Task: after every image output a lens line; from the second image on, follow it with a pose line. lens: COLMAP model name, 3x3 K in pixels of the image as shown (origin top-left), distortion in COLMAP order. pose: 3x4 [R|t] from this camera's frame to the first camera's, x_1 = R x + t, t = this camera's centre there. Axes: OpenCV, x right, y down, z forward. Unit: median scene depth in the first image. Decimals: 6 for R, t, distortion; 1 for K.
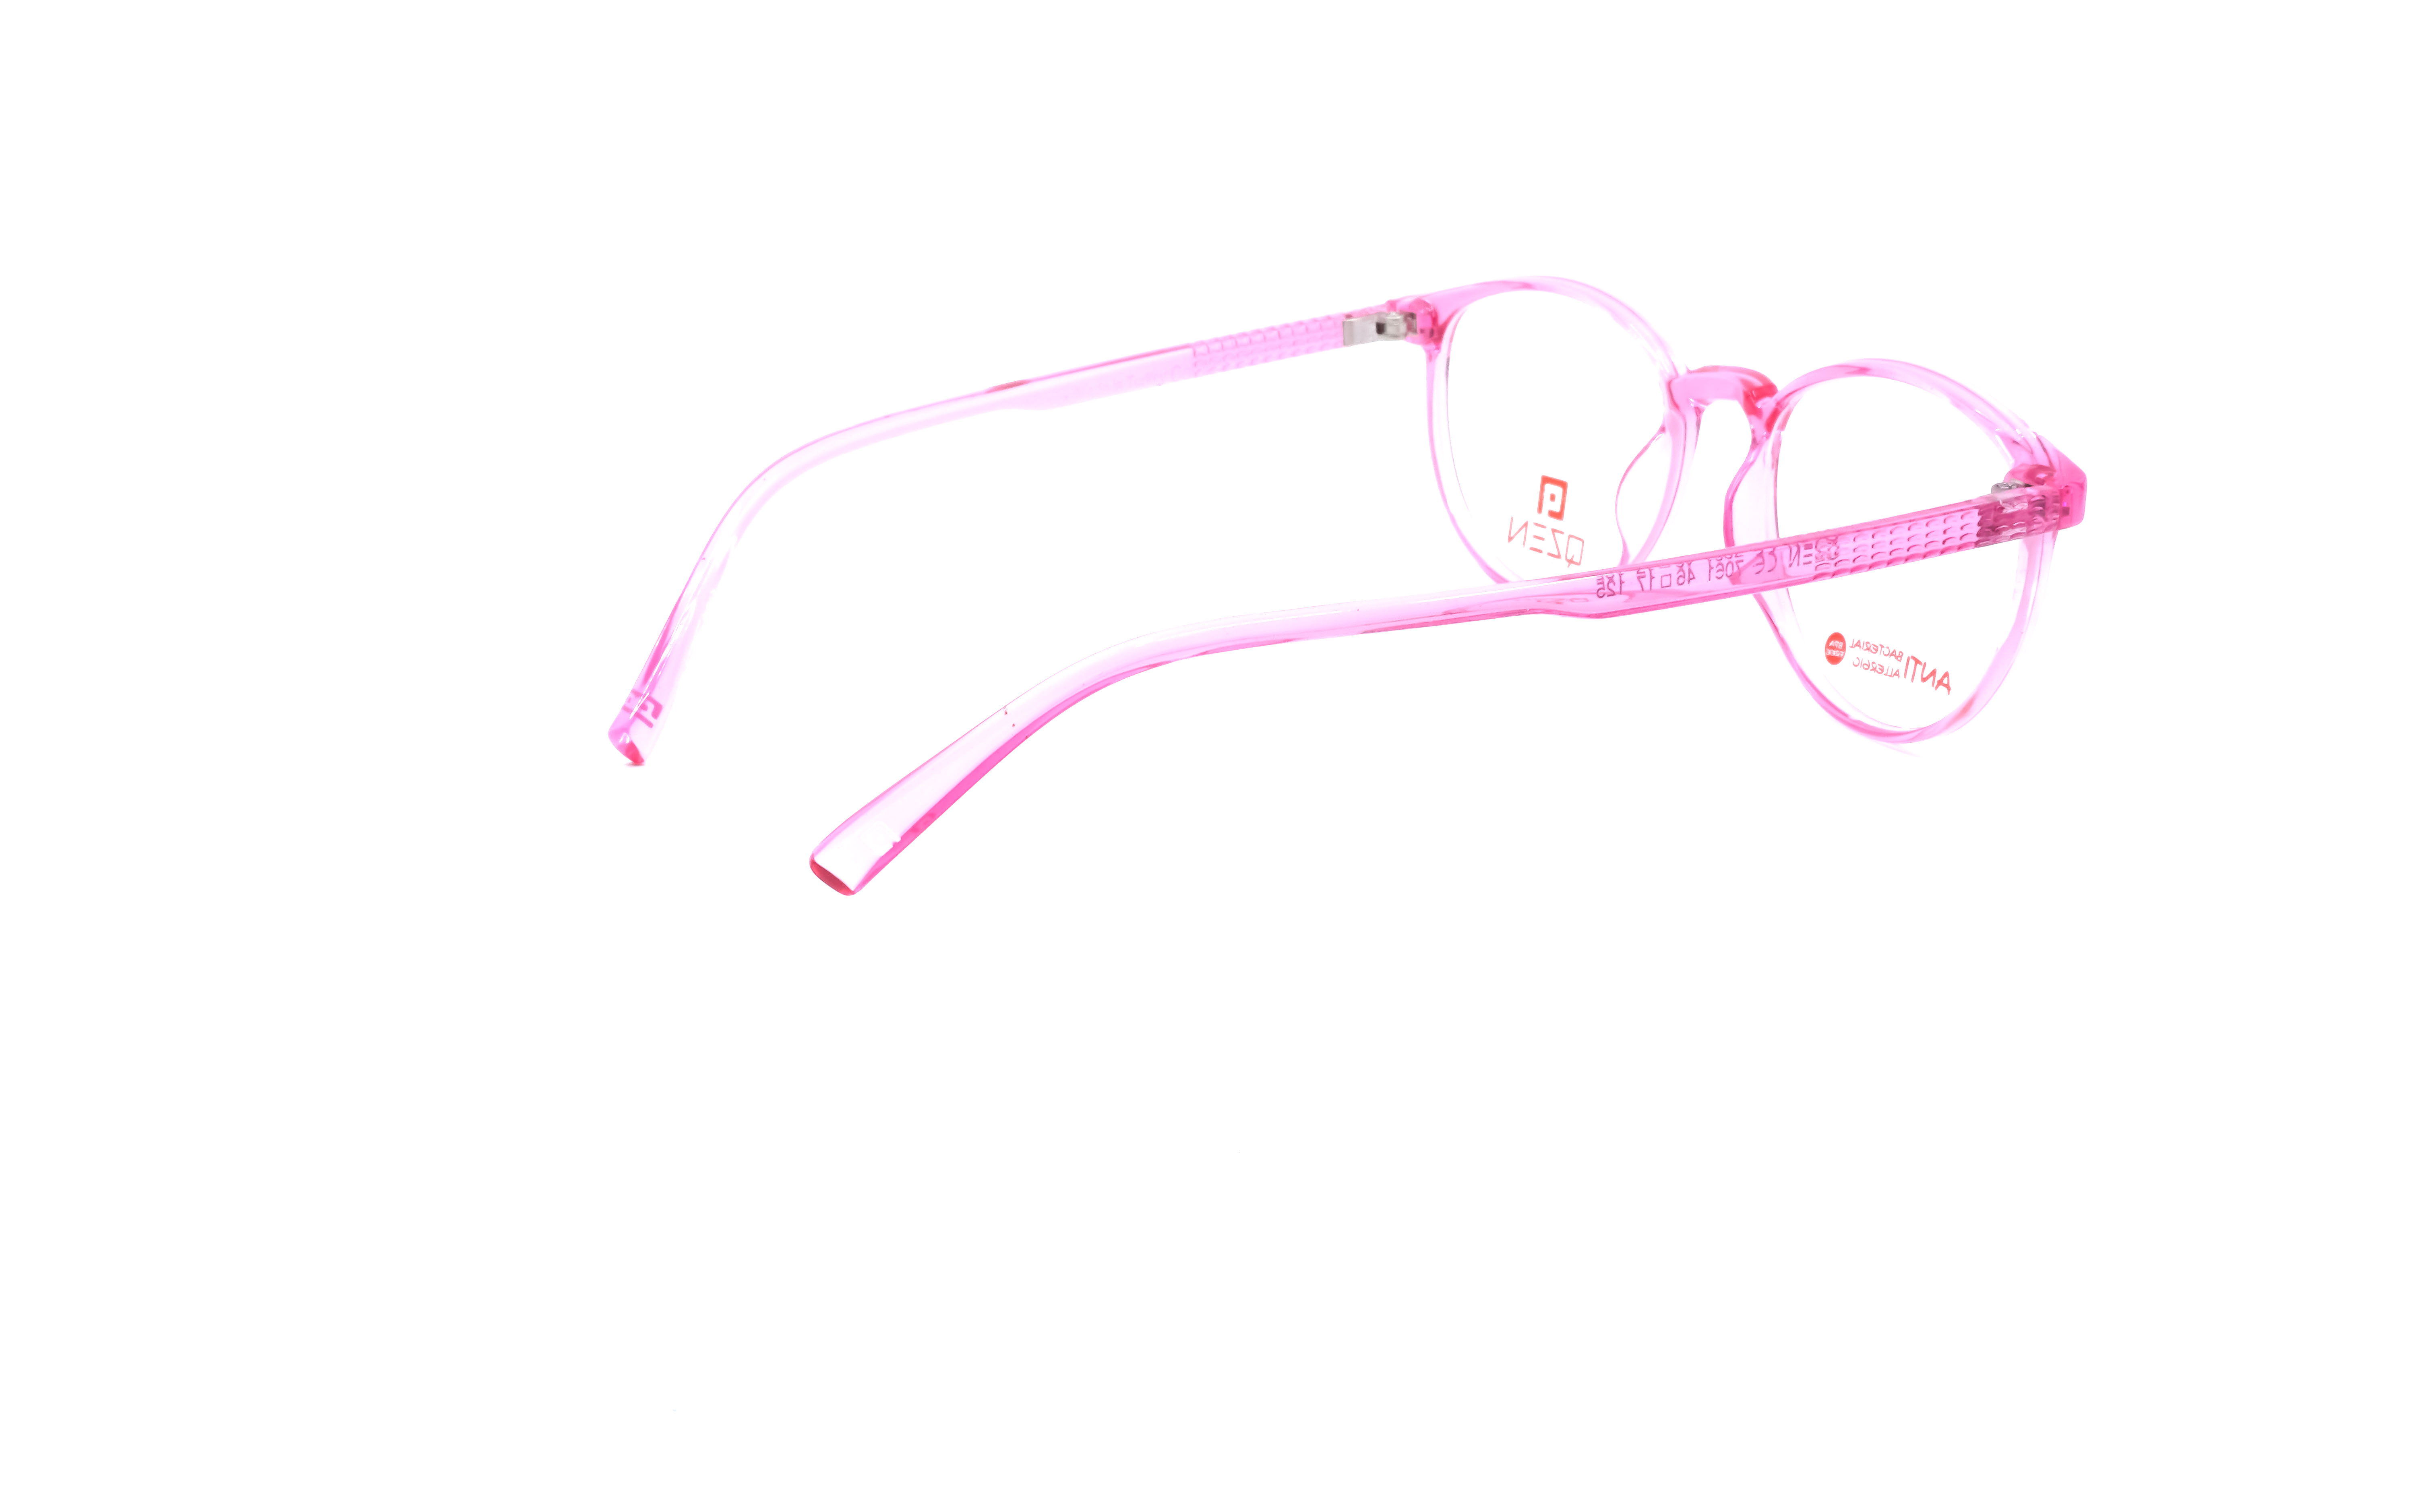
lens RADIAL K [[3061.5, 0, 1215.3], [0, 3061.5, 742.8], [0, 0, 1]] dist [0.055527, 0.000000]
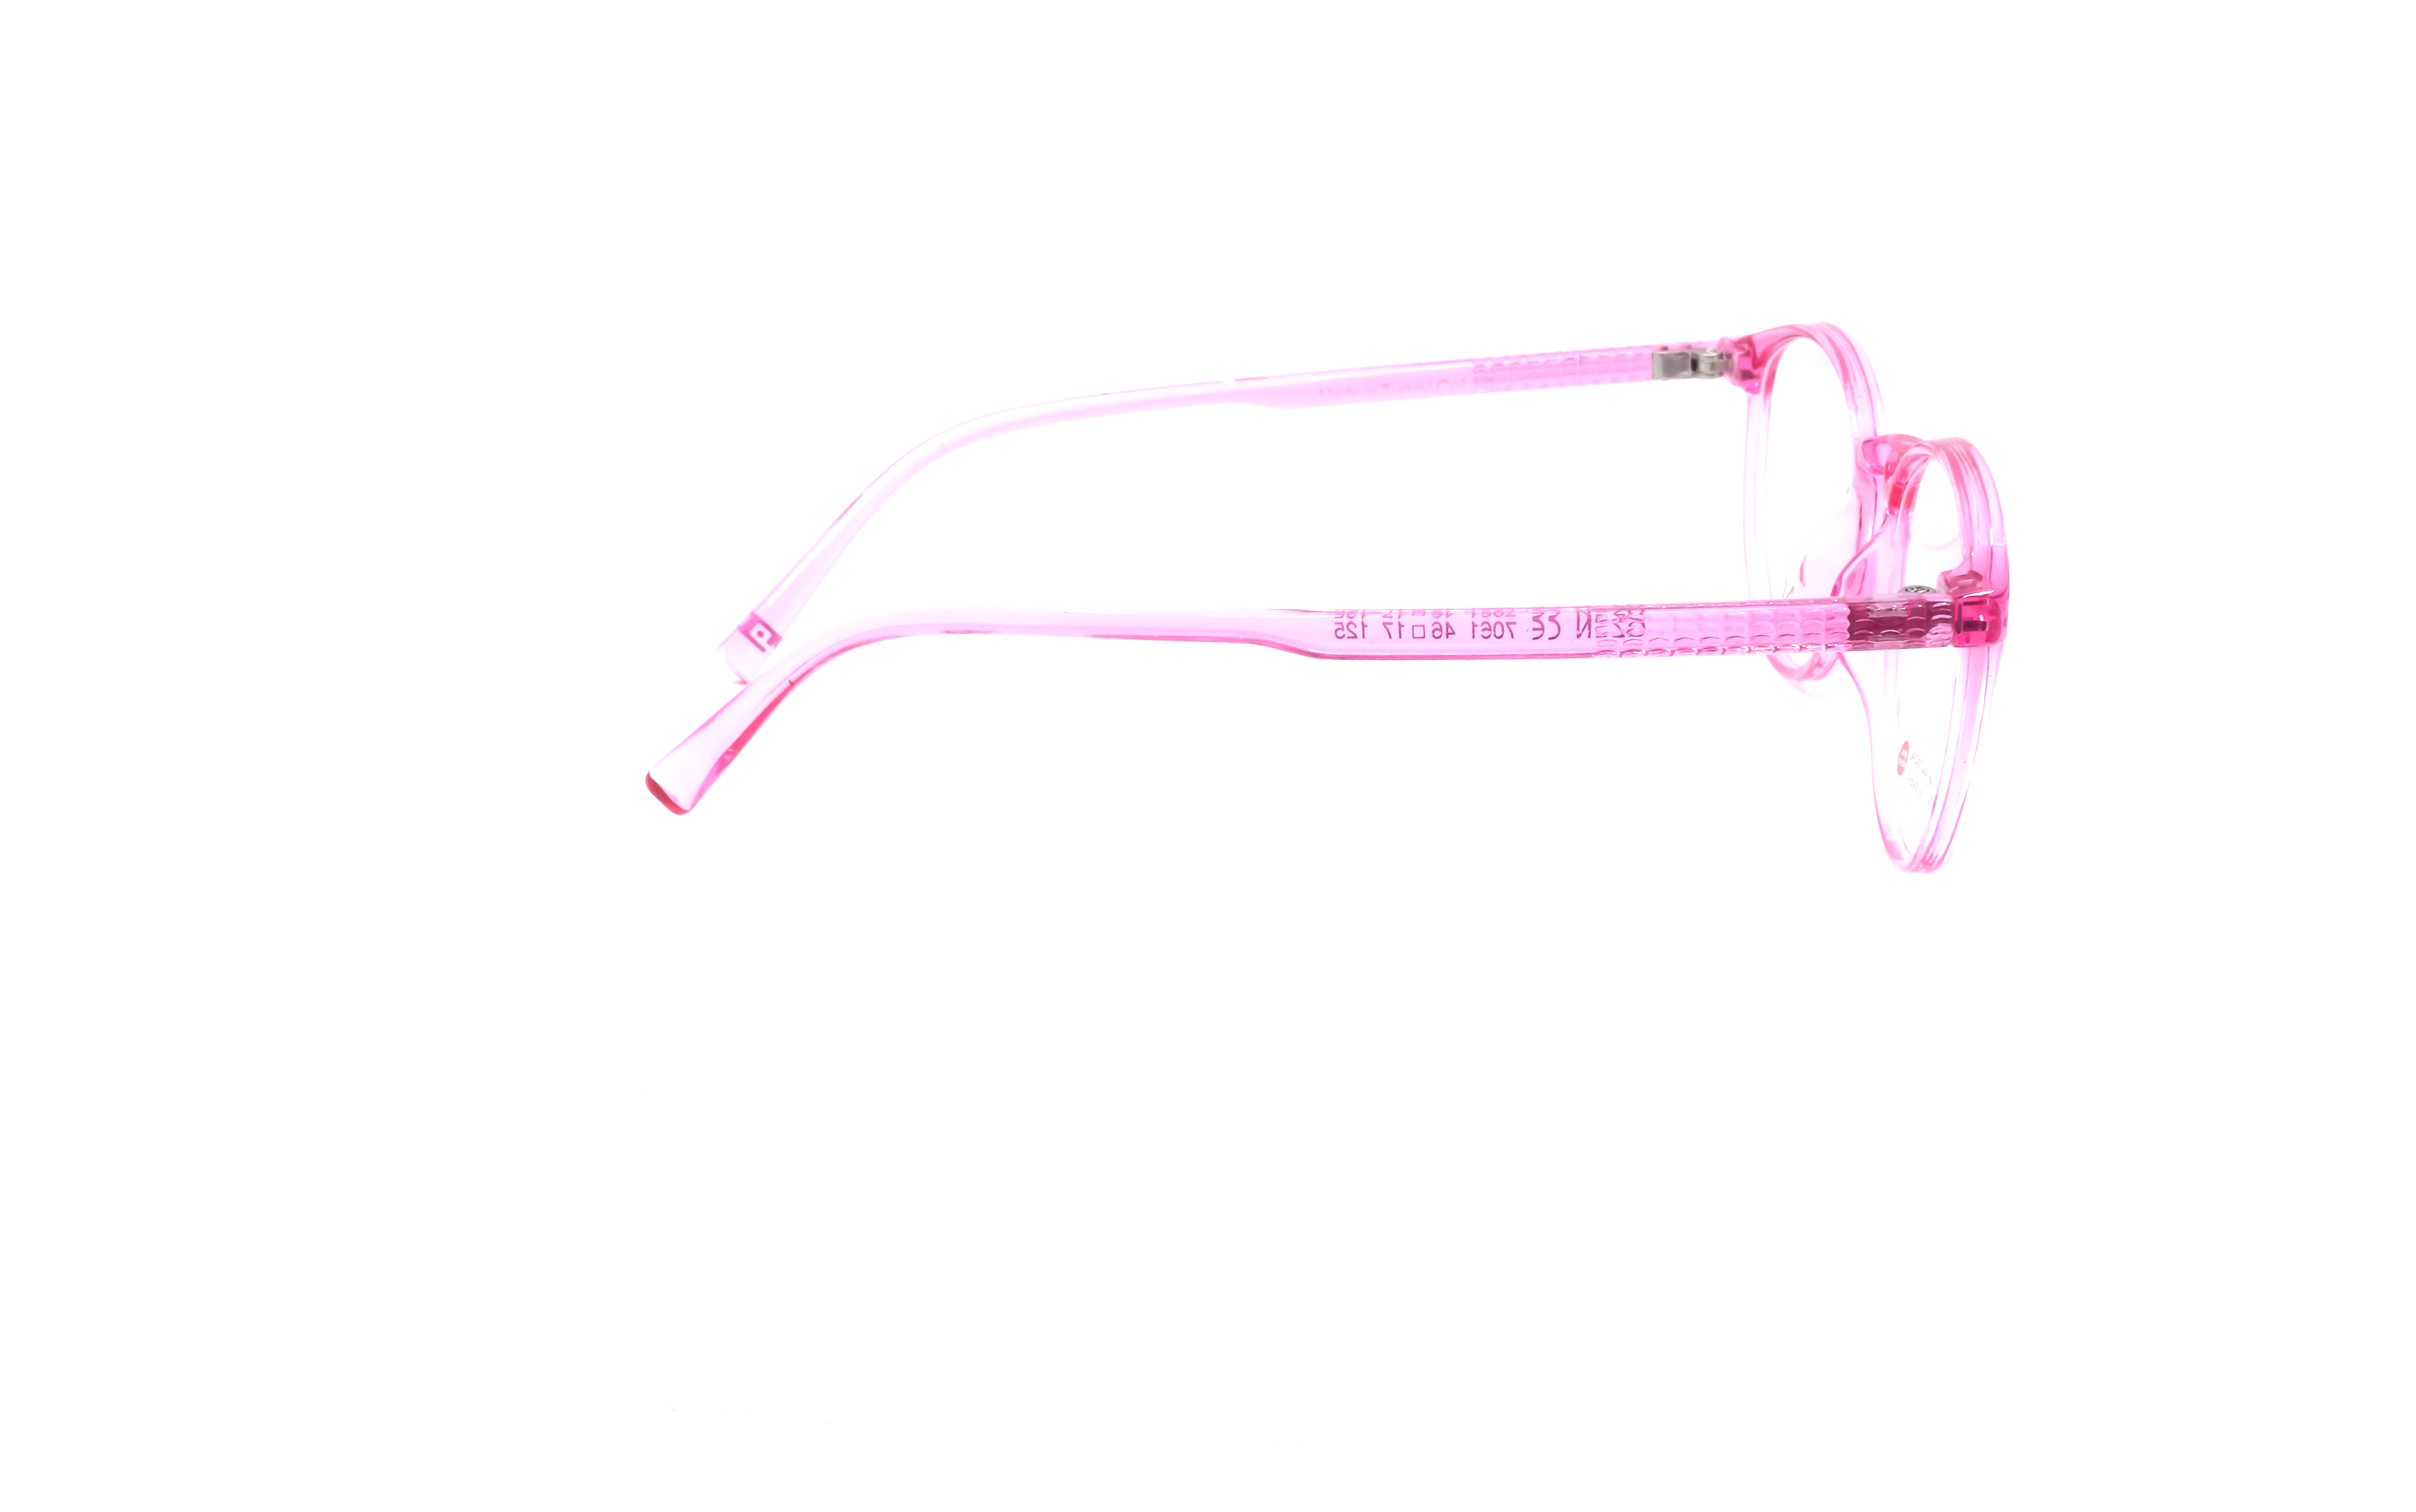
lens RADIAL K [[3061.5, 0, 1189.8], [0, 3061.5, 762.6], [0, 0, 1]] dist [0.055527, 0.000000]
pose [[0.860433, 0.158081, -0.484423, 0.465588], [-0.156868, 0.986668, 0.043349, -0.036426], [0.484817, 0.038691, 0.873759, 0.125436]]
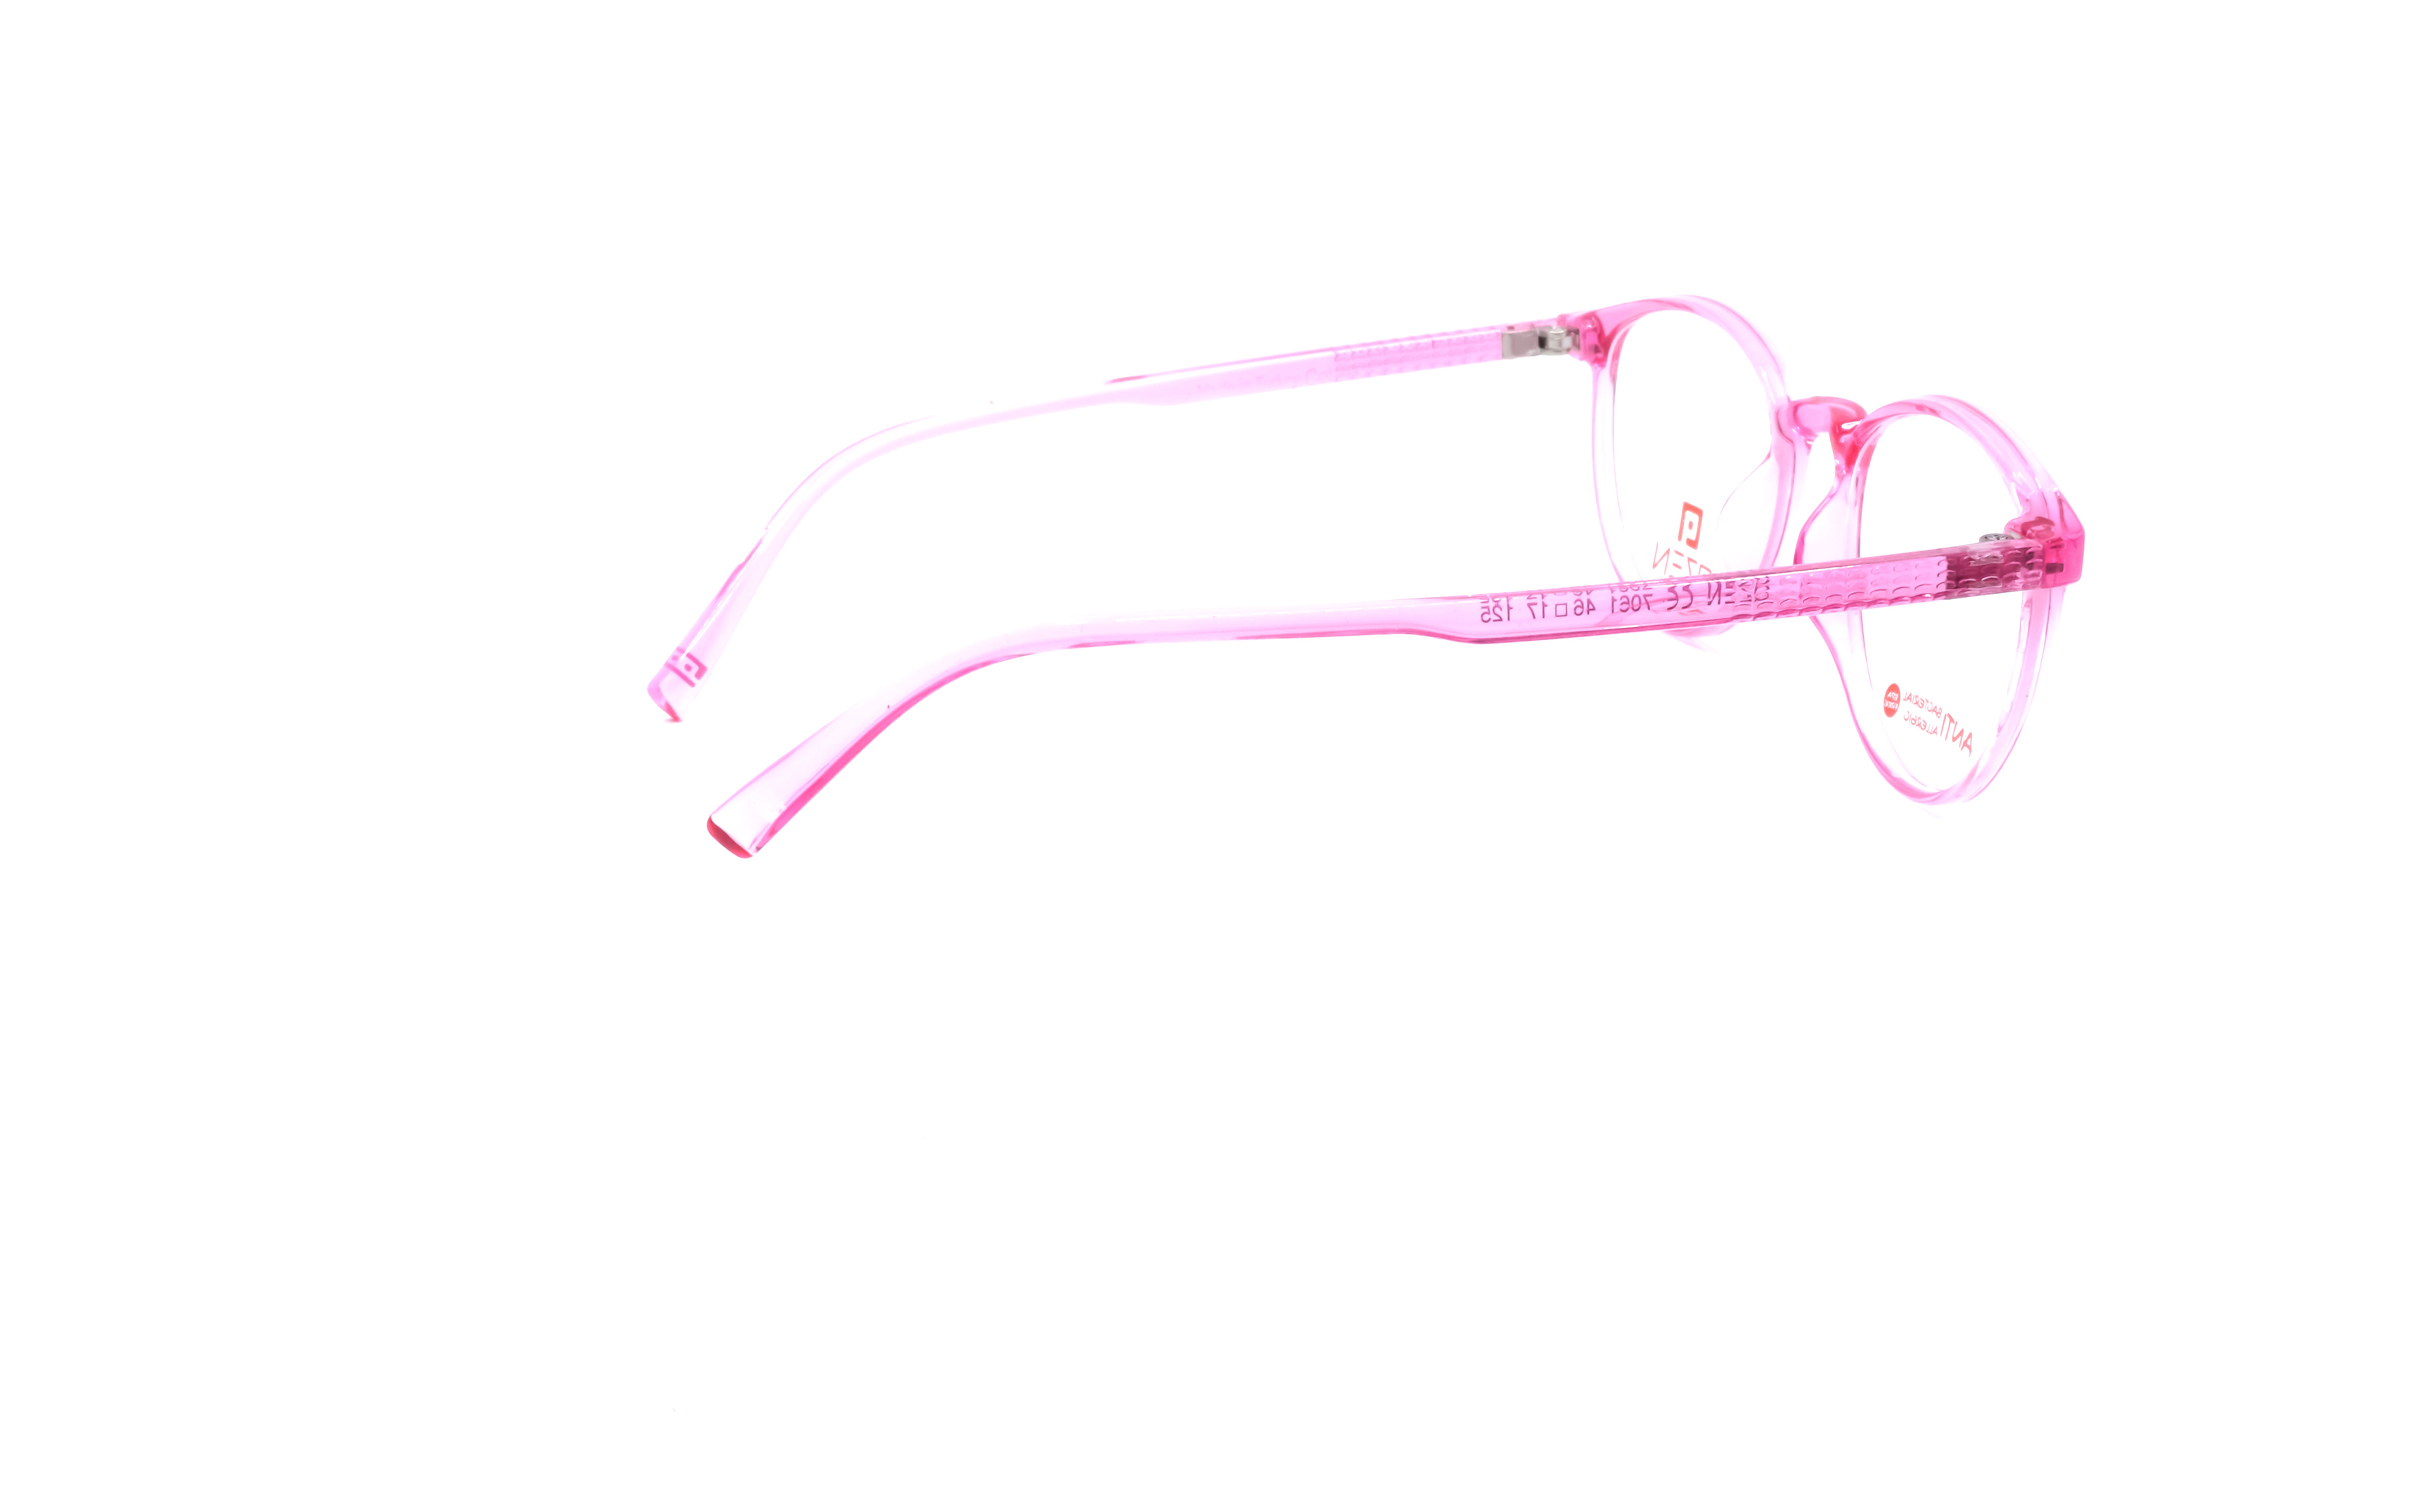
lens RADIAL K [[3061.5, 0, 1202.5], [0, 3061.5, 762.0], [0, 0, 1]] dist [0.055527, 0.000000]
pose [[0.964560, 0.081702, -0.250895, 0.241314], [-0.080685, 0.996636, 0.014355, -0.008433], [0.251224, 0.006397, 0.967908, 0.033780]]
